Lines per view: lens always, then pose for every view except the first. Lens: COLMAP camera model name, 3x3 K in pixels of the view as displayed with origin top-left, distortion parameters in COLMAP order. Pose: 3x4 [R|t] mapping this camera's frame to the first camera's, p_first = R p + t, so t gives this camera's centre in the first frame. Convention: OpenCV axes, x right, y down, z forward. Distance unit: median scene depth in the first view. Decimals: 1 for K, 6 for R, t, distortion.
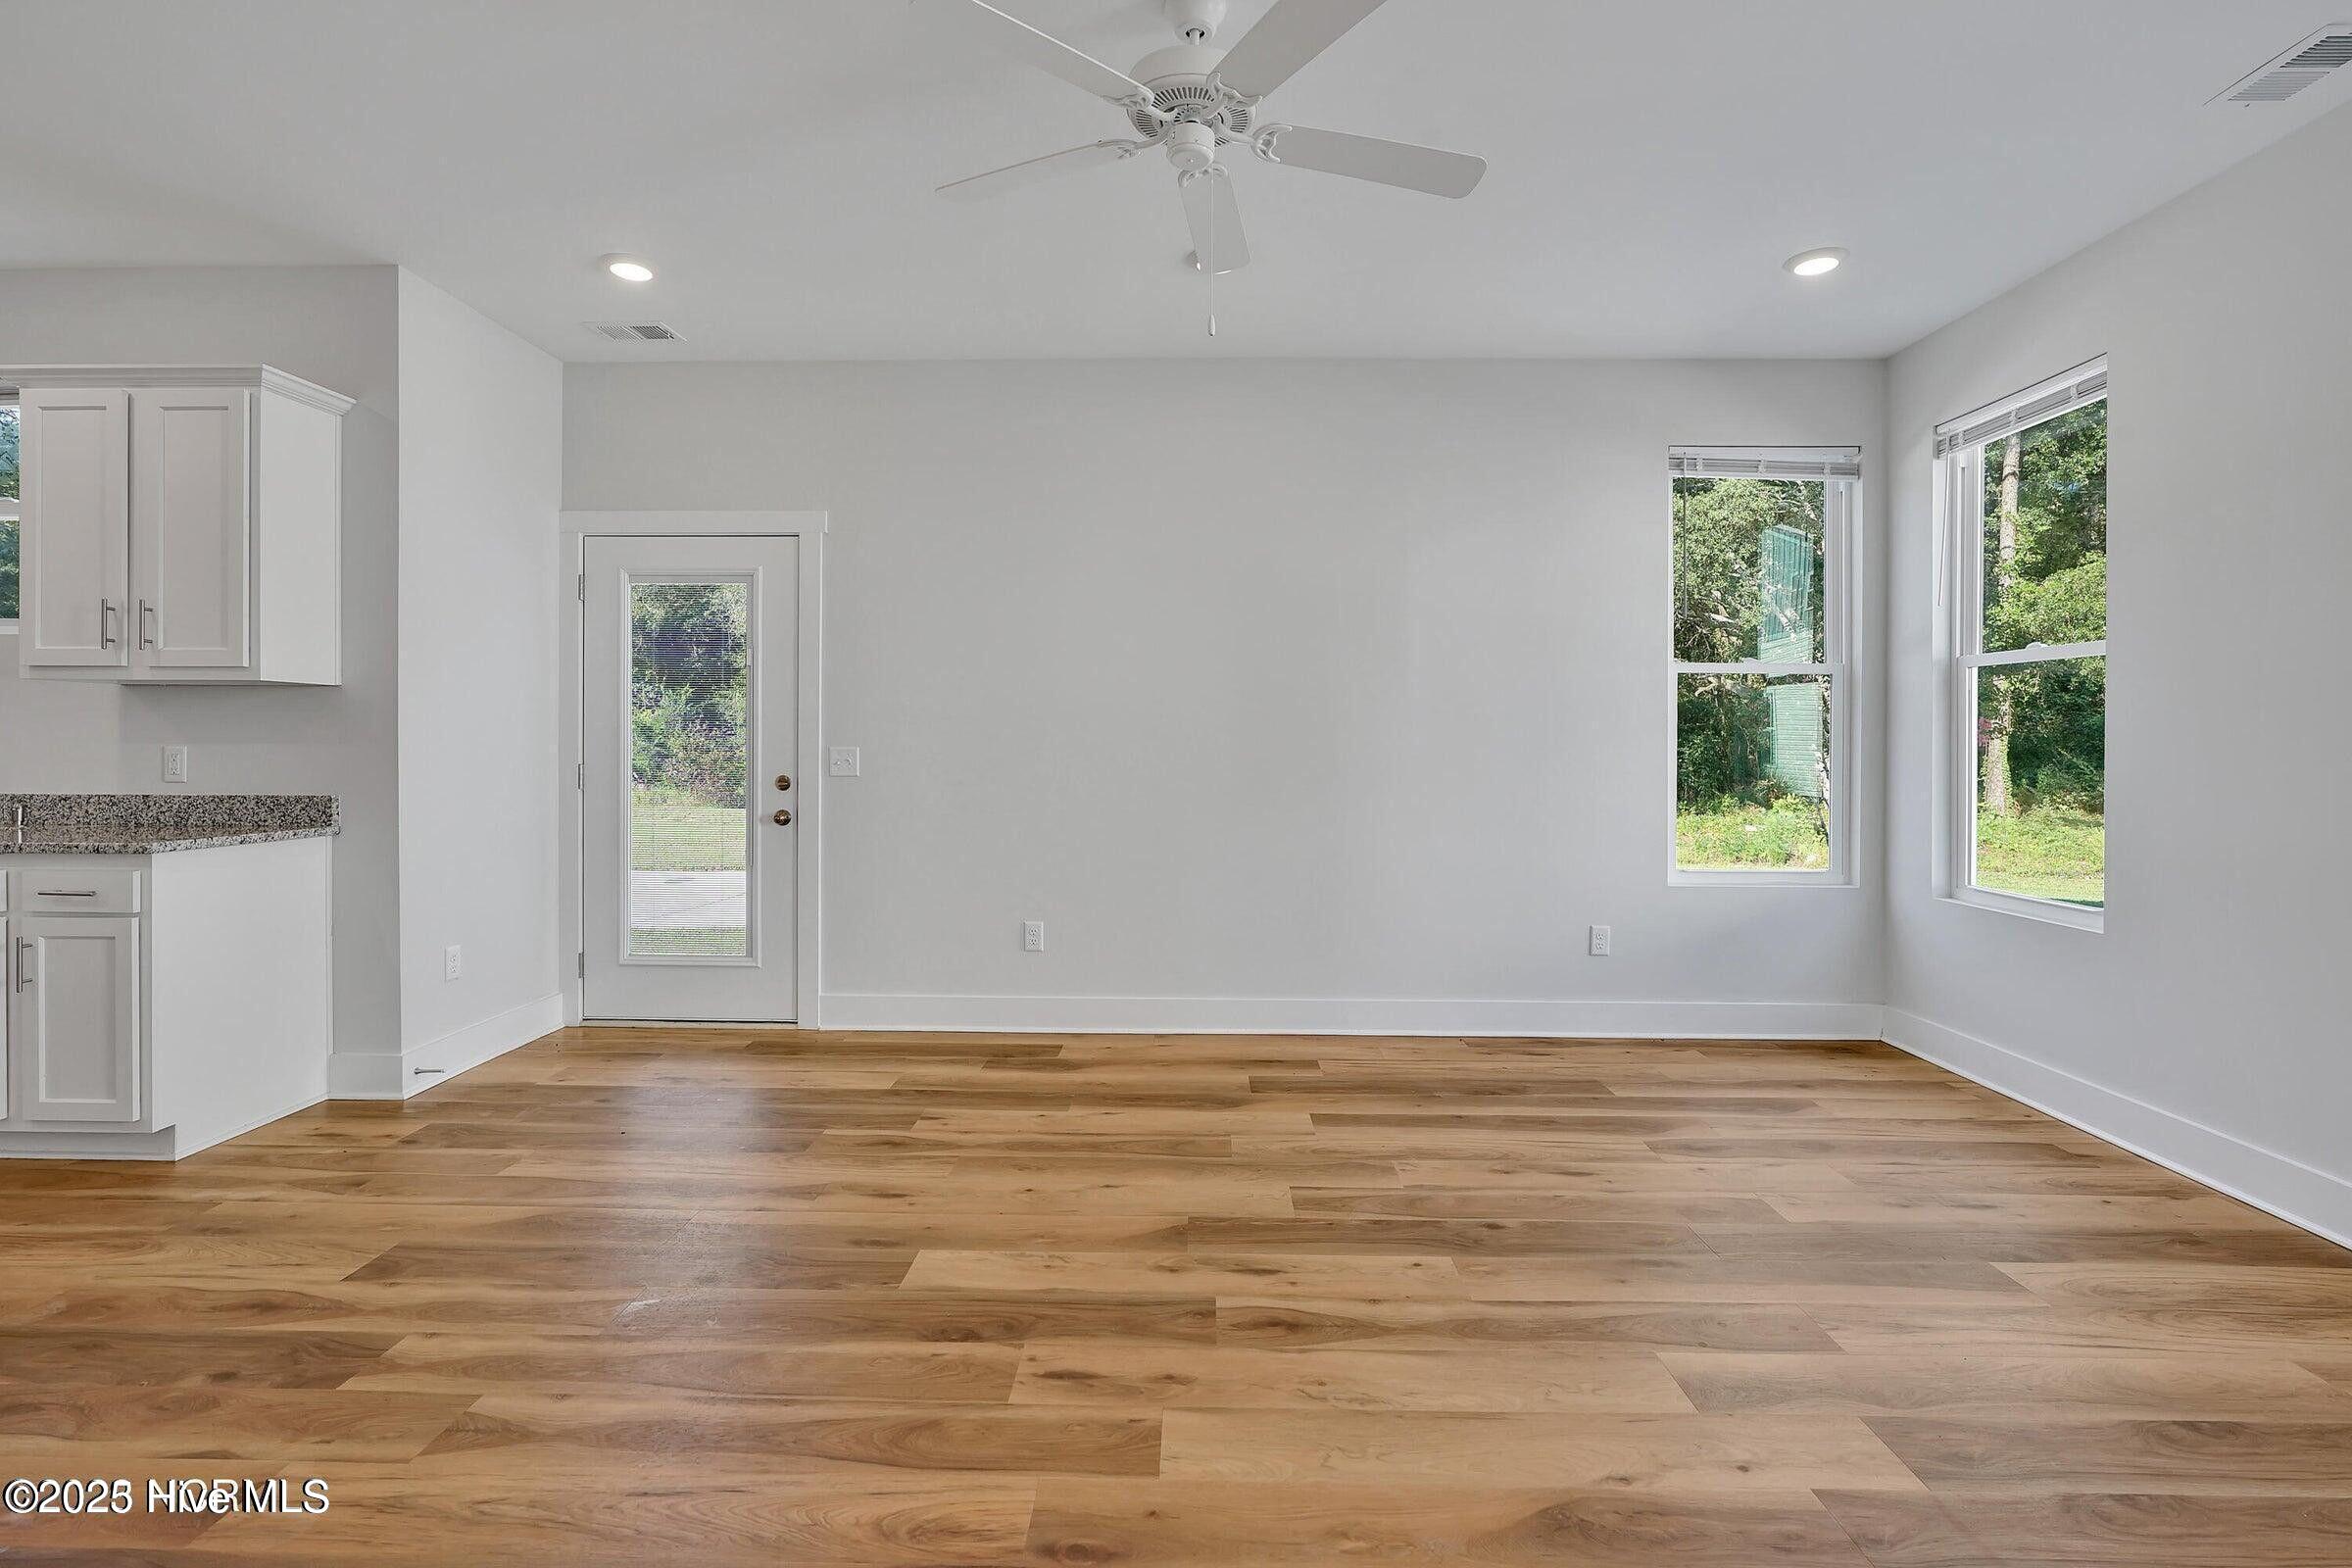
lens RADIAL K [[1076.5, 0, 1176.2], [0, 1076.5, 742.4], [0, 0, 1]] dist [-0.015450, 0.003576]
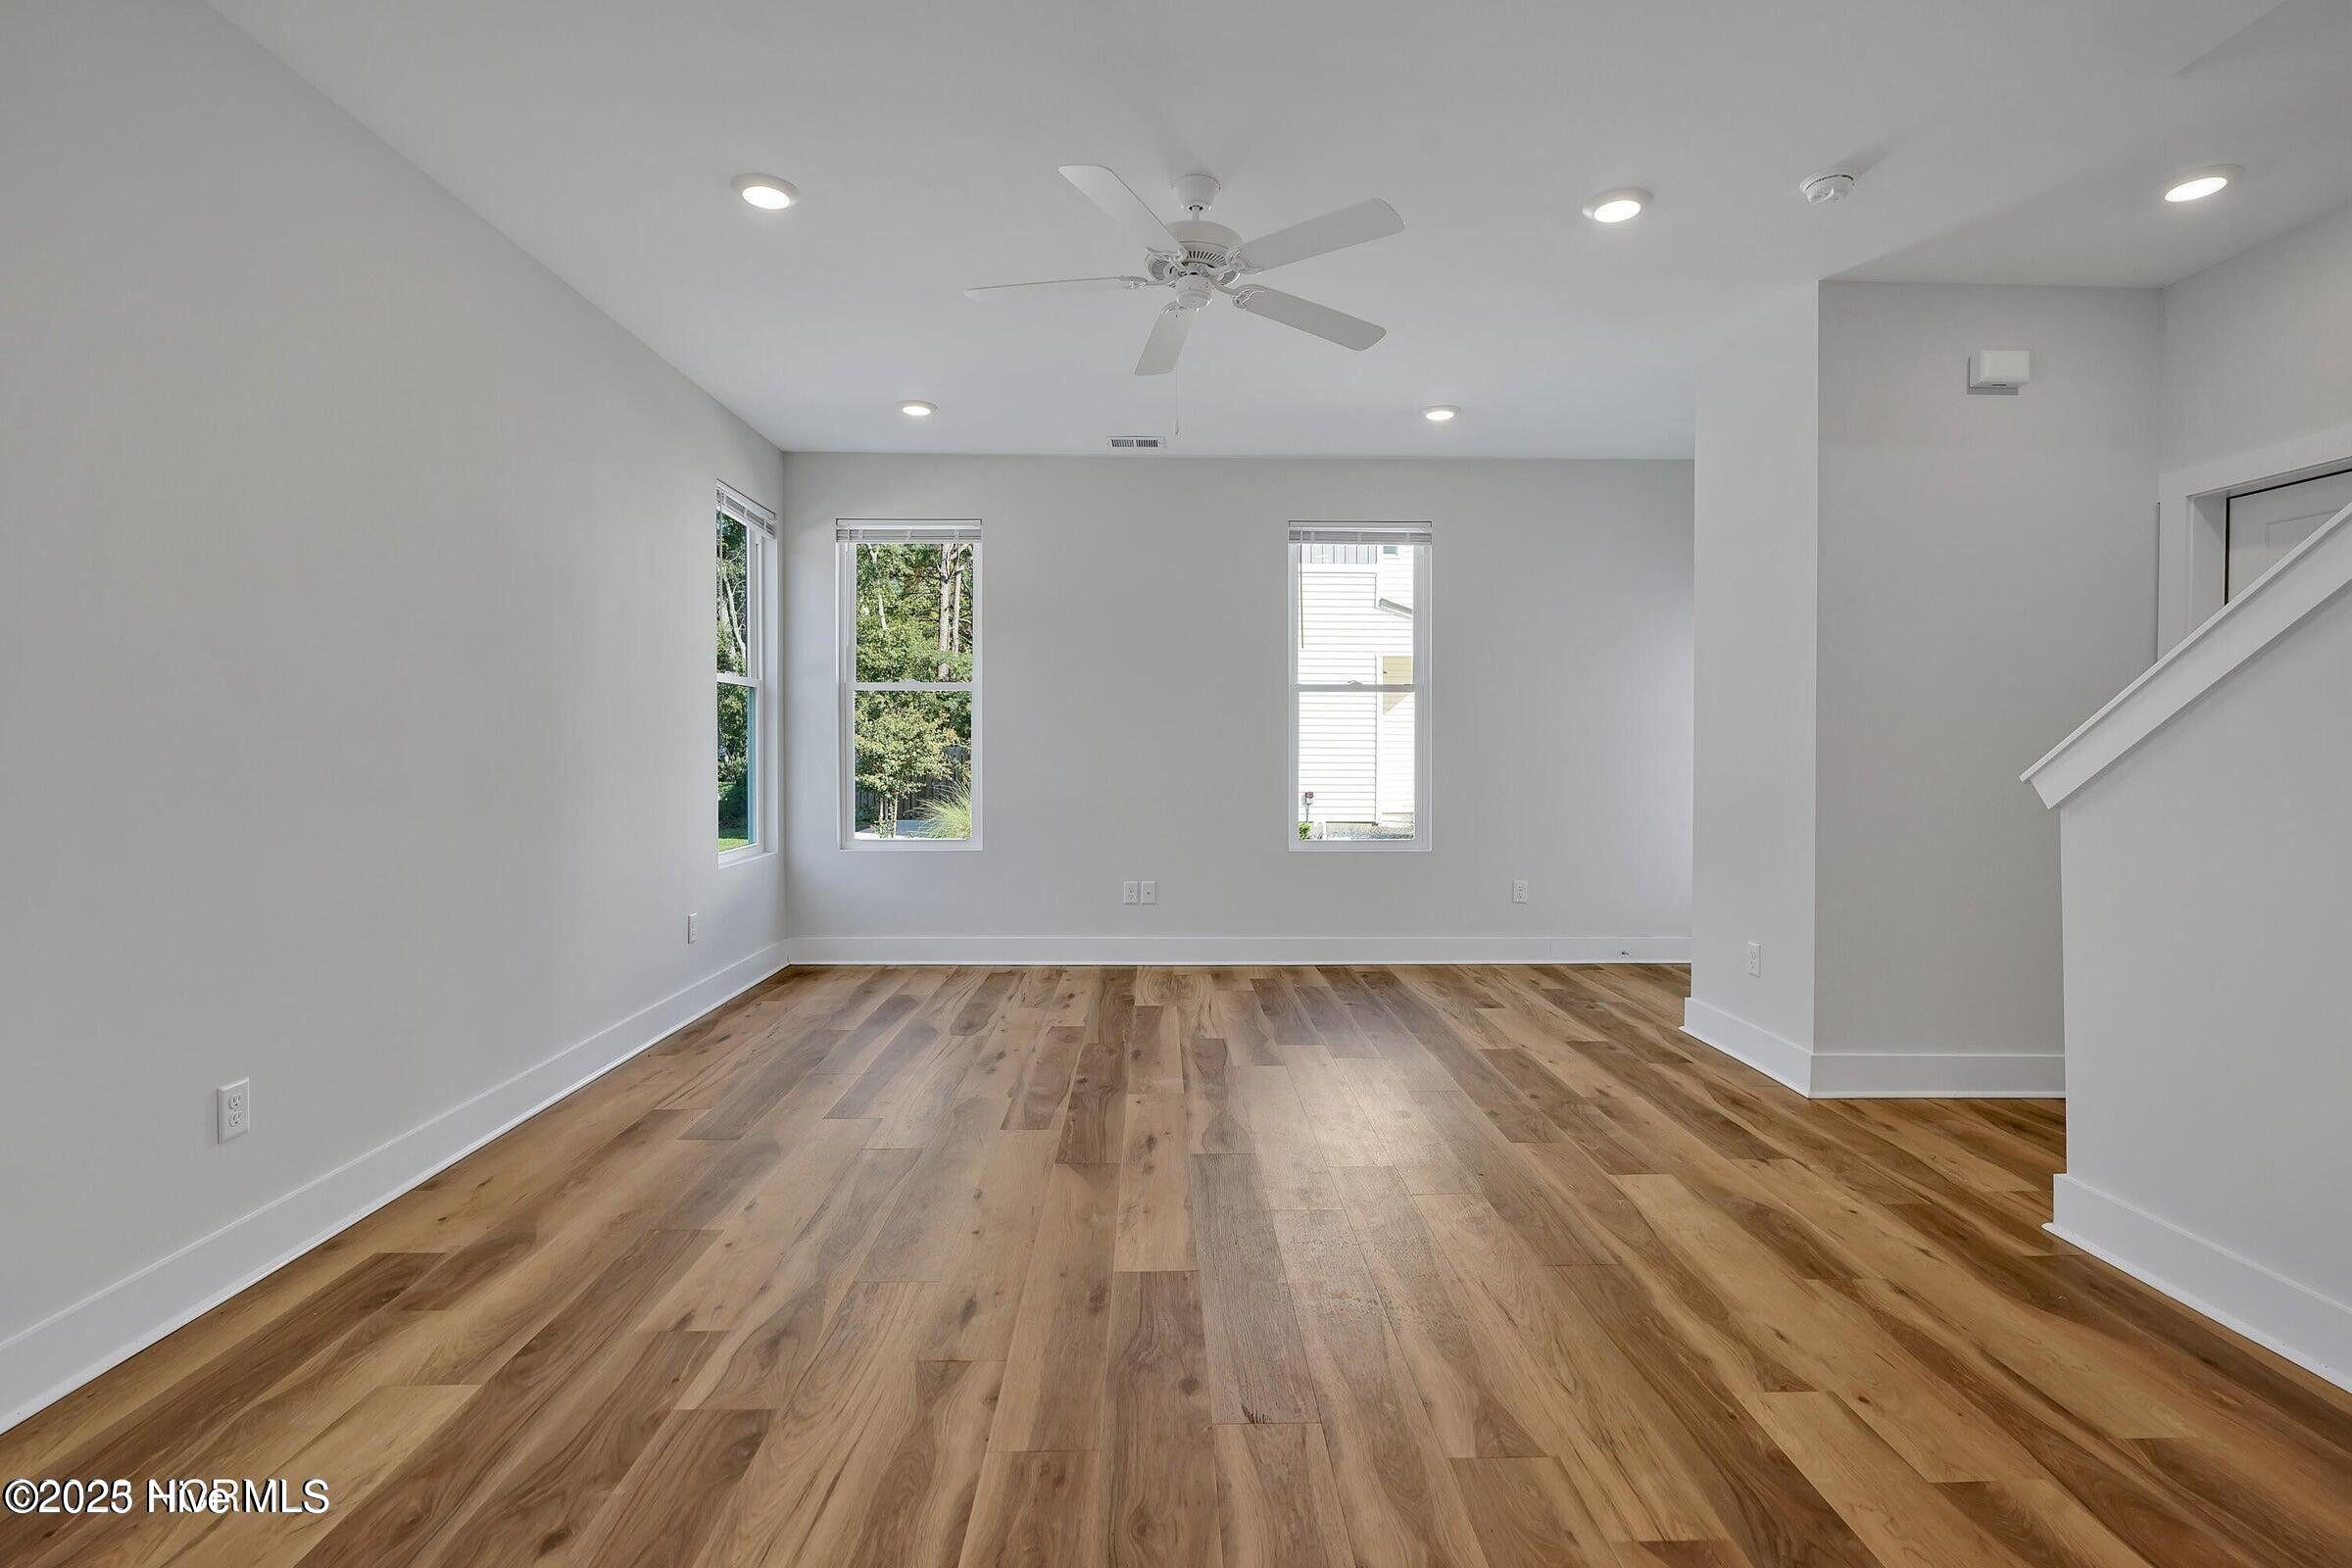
lens RADIAL K [[1076.5, 0, 1180.2], [0, 1076.5, 773.3], [0, 0, 1]] dist [-0.015450, 0.003576]
pose [[-0.051906, -0.030402, 0.998189, -1.192412], [-0.003870, 0.999535, 0.030242, -0.005173], [-0.998645, -0.002293, -0.051999, 0.990363]]
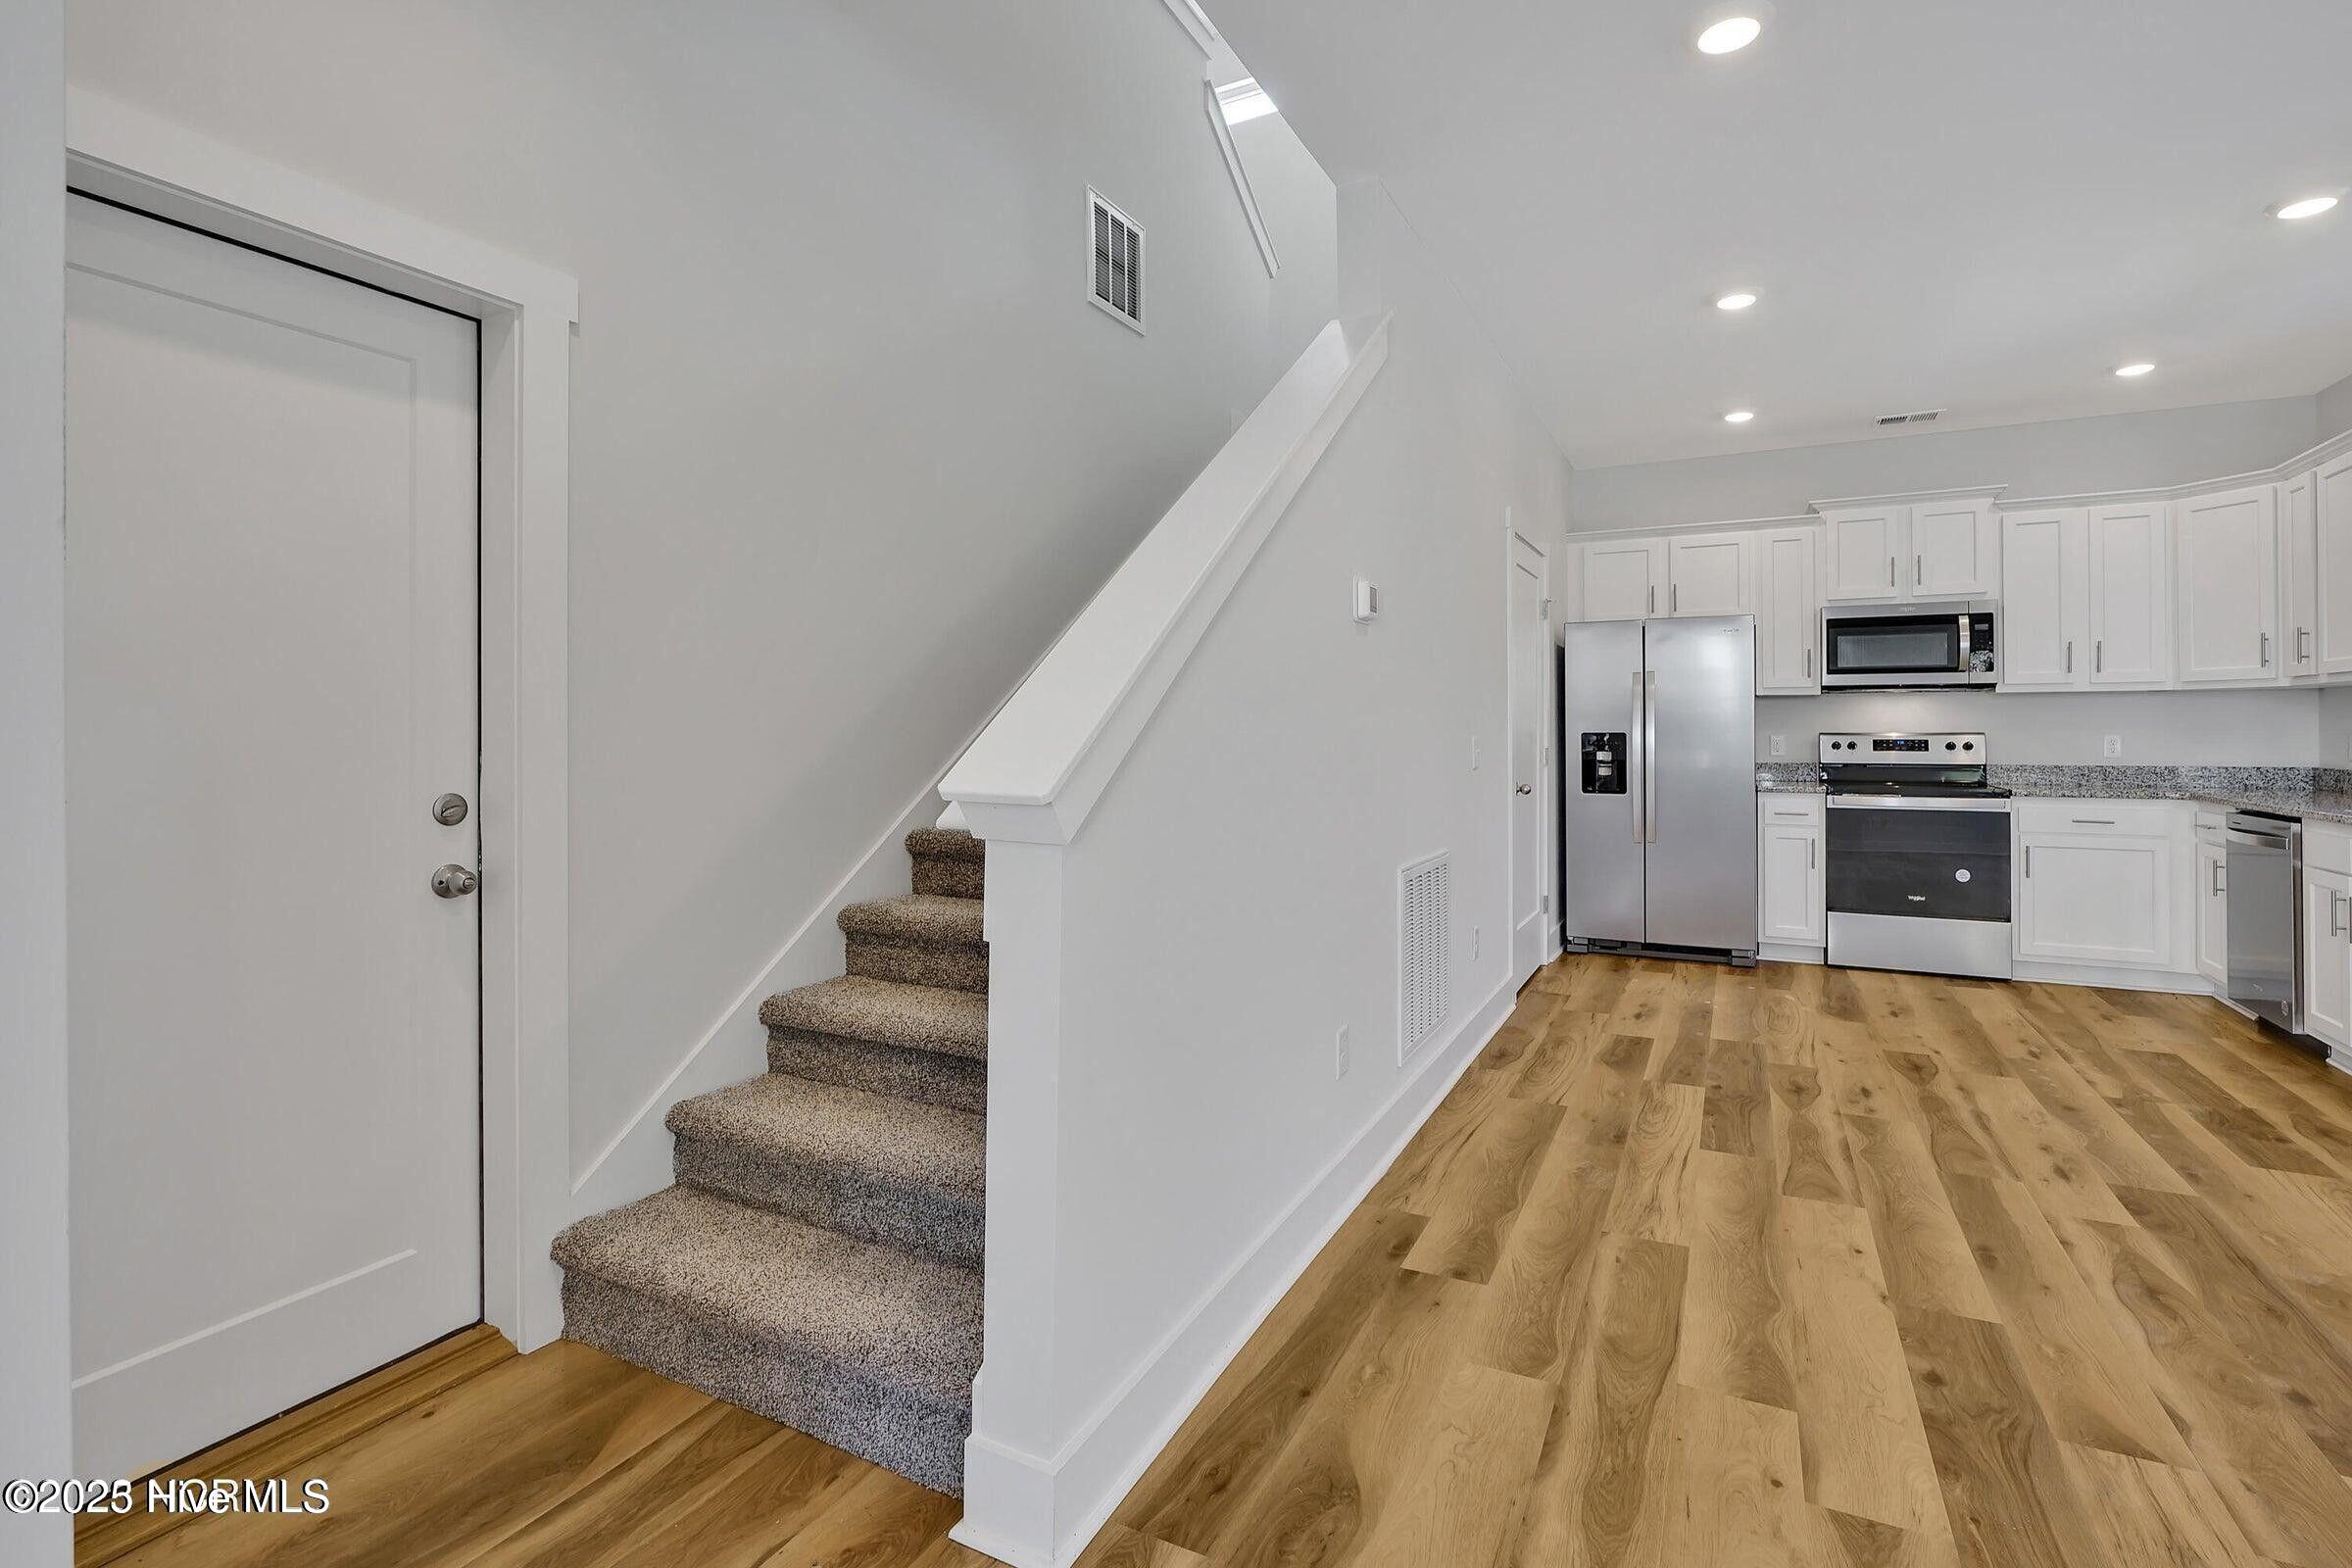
lens RADIAL K [[1076.5, 0, 1195.3], [0, 1076.5, 728.3], [0, 0, 1]] dist [-0.015450, 0.003576]
pose [[-0.430618, -0.004546, -0.902523, 0.311597], [0.005194, 0.999958, -0.007515, -0.001821], [0.902519, -0.007923, -0.430576, 0.413967]]
